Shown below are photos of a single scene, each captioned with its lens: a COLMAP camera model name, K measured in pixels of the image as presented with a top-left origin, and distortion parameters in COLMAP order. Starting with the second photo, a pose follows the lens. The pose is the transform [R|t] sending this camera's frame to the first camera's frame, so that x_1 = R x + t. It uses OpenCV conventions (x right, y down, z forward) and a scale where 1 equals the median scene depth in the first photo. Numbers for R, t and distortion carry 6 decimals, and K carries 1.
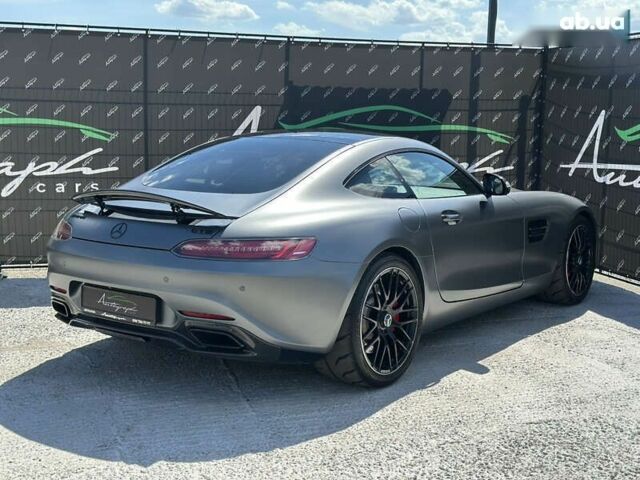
lens RADIAL K [[878.7, 0, 320.0], [0, 878.7, 240.0], [0, 0, 1]] dist [0.187177, -0.427726]
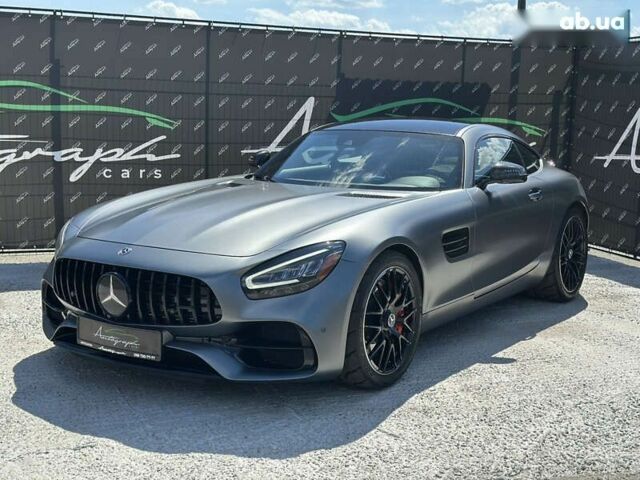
lens RADIAL K [[878.7, 0, 320.0], [0, 878.7, 240.0], [0, 0, 1]] dist [0.187177, -0.427726]
pose [[0.998484, 0.005593, 0.054751, -0.123460], [-0.005824, 0.999975, 0.004063, 0.012939], [-0.054727, -0.004376, 0.998492, -0.040267]]
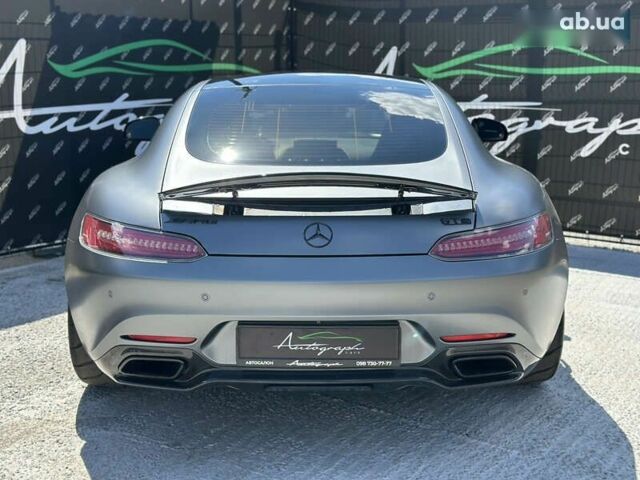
lens RADIAL K [[878.7, 0, 320.0], [0, 878.7, 240.0], [0, 0, 1]] dist [0.187177, -0.427726]
pose [[0.803778, -0.131358, 0.580246, -0.344045], [0.090685, 0.990975, 0.098721, -0.040334], [-0.587977, -0.026730, 0.808436, 0.267493]]
